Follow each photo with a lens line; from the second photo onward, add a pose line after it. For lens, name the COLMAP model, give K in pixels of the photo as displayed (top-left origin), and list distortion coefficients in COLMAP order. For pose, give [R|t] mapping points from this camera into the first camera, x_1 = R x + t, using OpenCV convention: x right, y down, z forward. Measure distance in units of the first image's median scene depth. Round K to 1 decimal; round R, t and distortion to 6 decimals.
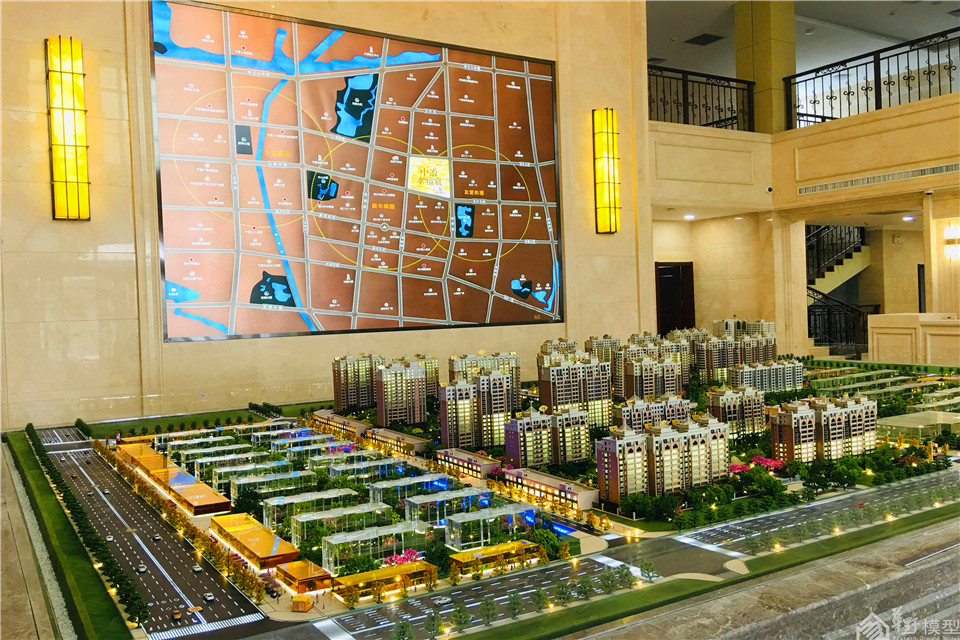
lens RADIAL K [[802.4, 0, 481.1], [0, 802.4, 309.1], [0, 0, 1]] dist [0.065472, -0.077357]
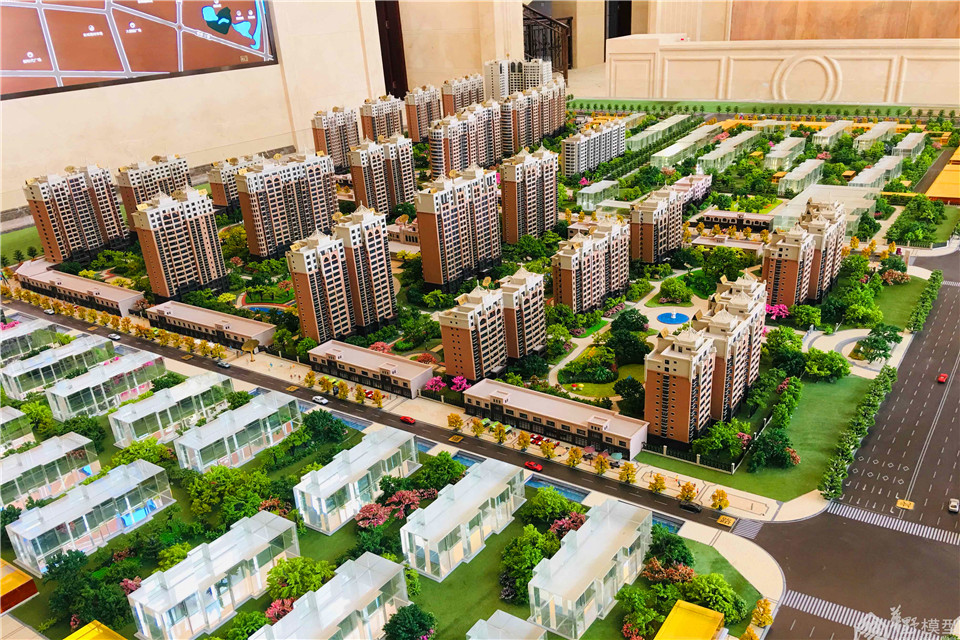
lens RADIAL K [[801.3, 0, 483.6], [0, 801.3, 370.3], [0, 0, 1]] dist [0.085004, -0.111864]
pose [[0.912165, -0.190137, 0.363046, -0.065049], [0.029305, 0.913855, 0.404982, -0.028123], [-0.408773, -0.358771, 0.839159, 0.153024]]
